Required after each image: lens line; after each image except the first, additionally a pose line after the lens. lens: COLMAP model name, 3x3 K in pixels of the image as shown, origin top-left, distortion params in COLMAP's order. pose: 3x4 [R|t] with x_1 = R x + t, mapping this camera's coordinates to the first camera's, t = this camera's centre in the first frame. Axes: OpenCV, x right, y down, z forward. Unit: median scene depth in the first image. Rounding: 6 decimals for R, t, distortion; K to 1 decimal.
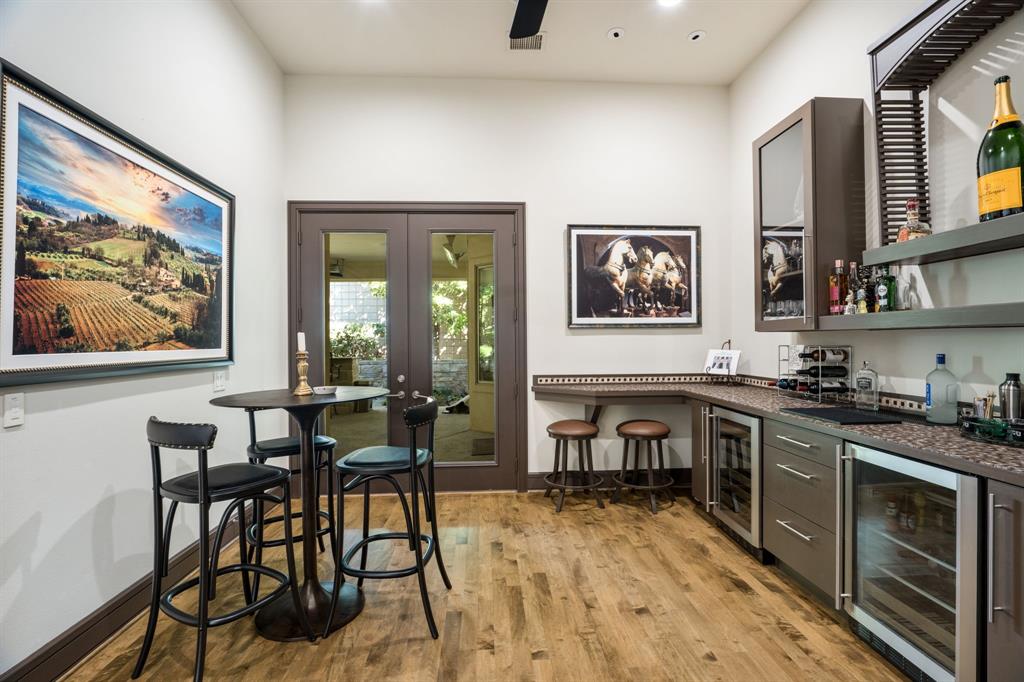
lens RADIAL K [[477.9, 0, 512.0], [0, 477.9, 341.0], [0, 0, 1]] dist [-0.012266, 0.000235]
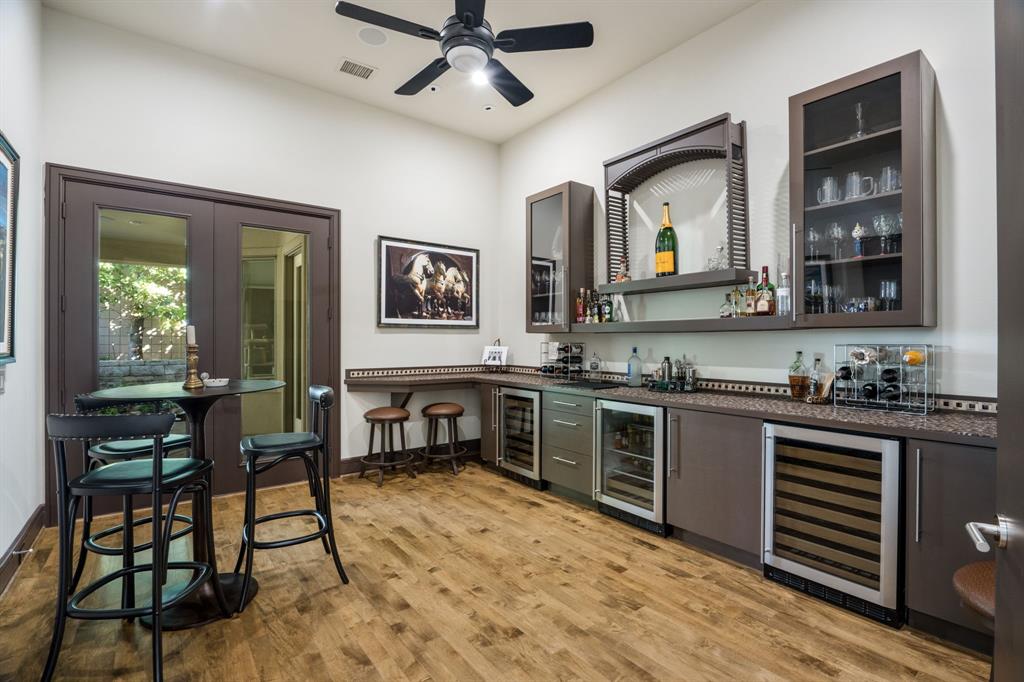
lens RADIAL K [[488.2, 0, 512.0], [0, 488.2, 341.0], [0, 0, 1]] dist [-0.003103, -0.000286]
pose [[0.825321, 0.007560, 0.564613, -0.343773], [-0.007876, 0.999967, -0.001876, 0.007517], [-0.564609, -0.002899, 0.825353, -0.168138]]
